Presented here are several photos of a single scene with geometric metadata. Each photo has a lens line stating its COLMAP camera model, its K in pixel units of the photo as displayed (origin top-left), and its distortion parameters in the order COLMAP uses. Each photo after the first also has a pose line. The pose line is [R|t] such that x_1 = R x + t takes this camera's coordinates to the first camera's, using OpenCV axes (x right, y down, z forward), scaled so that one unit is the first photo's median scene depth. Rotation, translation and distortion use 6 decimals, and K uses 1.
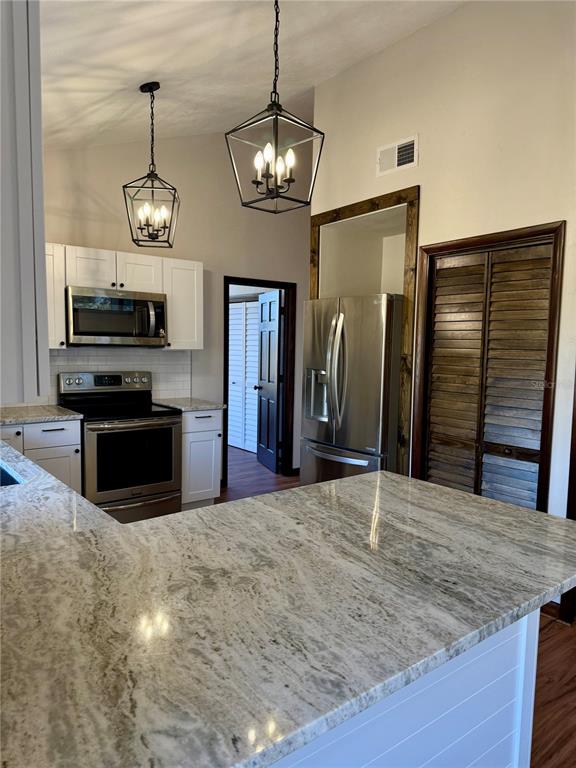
lens RADIAL K [[536.2, 0, 286.2], [0, 536.2, 384.2], [0, 0, 1]] dist [0.049164, 0.000112]
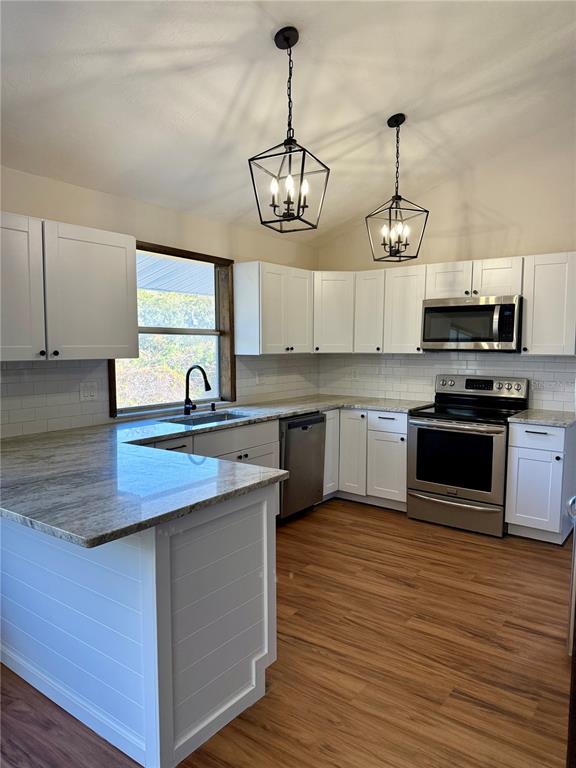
lens RADIAL K [[536.2, 0, 285.5], [0, 536.2, 387.4], [0, 0, 1]] dist [0.049164, 0.000112]
pose [[0.253784, 0.061360, -0.965313, 0.670949], [-0.074410, 0.996267, 0.043766, -0.022346], [0.964395, 0.060722, 0.257402, 0.436565]]
